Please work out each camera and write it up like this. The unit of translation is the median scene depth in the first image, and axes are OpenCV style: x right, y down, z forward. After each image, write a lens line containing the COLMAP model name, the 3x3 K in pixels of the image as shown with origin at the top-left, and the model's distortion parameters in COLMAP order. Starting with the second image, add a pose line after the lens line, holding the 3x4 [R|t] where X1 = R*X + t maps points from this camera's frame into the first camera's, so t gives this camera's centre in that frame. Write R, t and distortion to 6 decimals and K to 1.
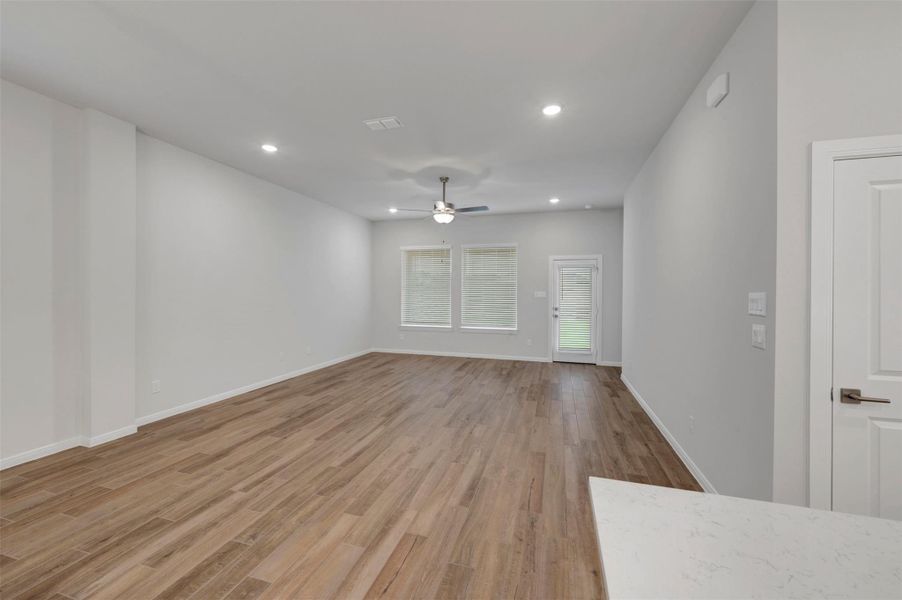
lens RADIAL K [[358.0, 0, 453.5], [0, 358.0, 292.3], [0, 0, 1]] dist [0.000259, -0.000025]
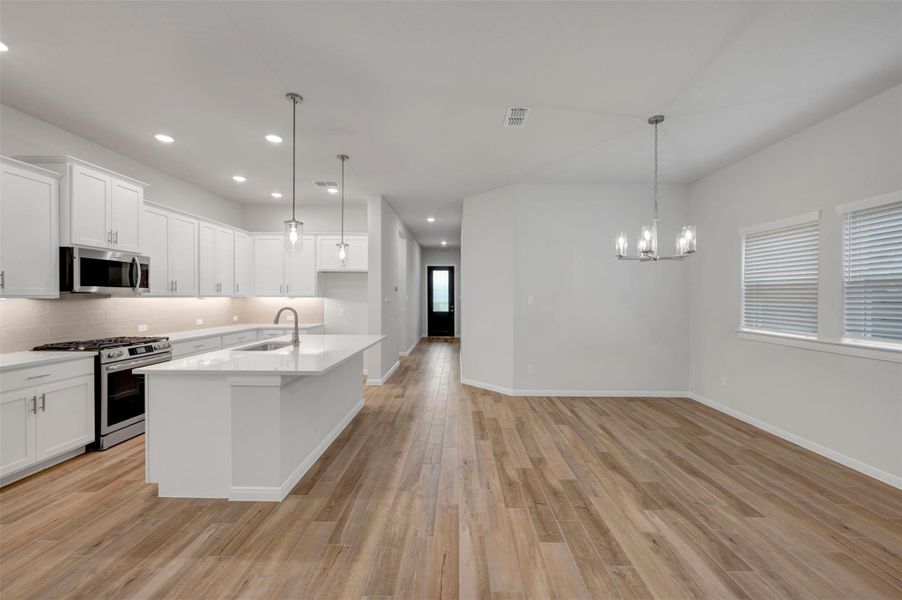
lens RADIAL K [[355.7, 0, 455.8], [0, 355.7, 299.1], [0, 0, 1]] dist [-0.000261, 0.000166]
pose [[-0.961004, -0.011165, -0.276308, 0.039347], [-0.013410, 0.999891, 0.006235, -0.000962], [0.276208, 0.009697, -0.961049, 0.818234]]
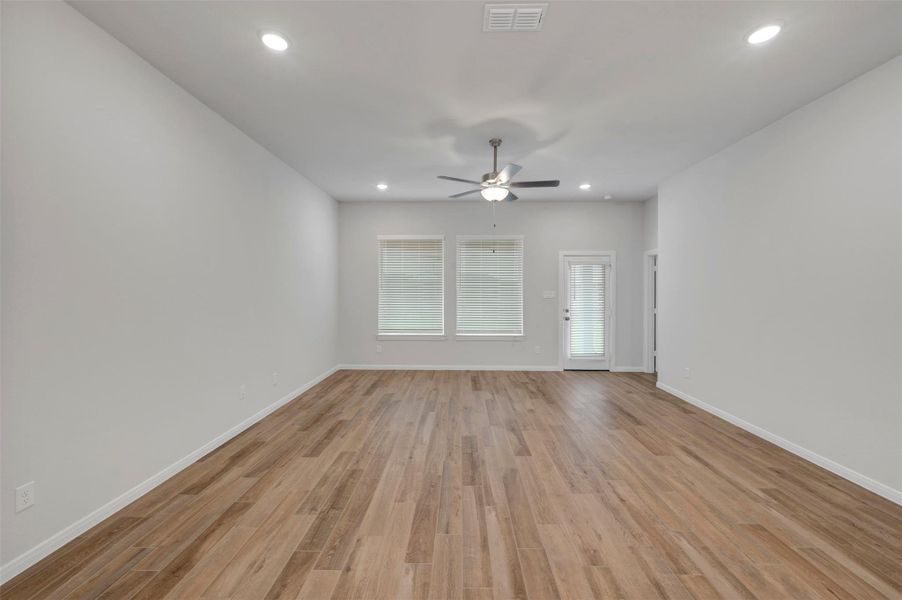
lens RADIAL K [[358.0, 0, 453.5], [0, 358.0, 292.3], [0, 0, 1]] dist [0.000259, -0.000025]
pose [[0.965224, -0.004531, 0.261386, -0.361151], [0.003975, 0.999989, 0.002657, -0.004511], [-0.261395, -0.001526, 0.965231, 0.352408]]
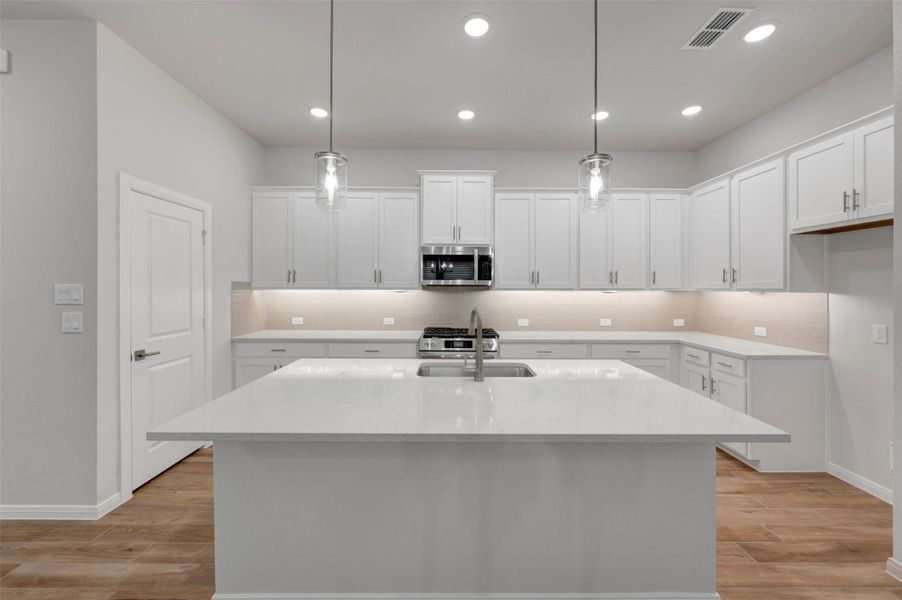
lens RADIAL K [[360.3, 0, 453.3], [0, 360.3, 285.7], [0, 0, 1]] dist [-0.000046, -0.000109]
pose [[-0.287006, -0.004719, 0.957917, -0.258779], [-0.005517, 0.999979, 0.003274, -0.001803], [-0.957913, -0.004345, -0.287026, 0.076930]]
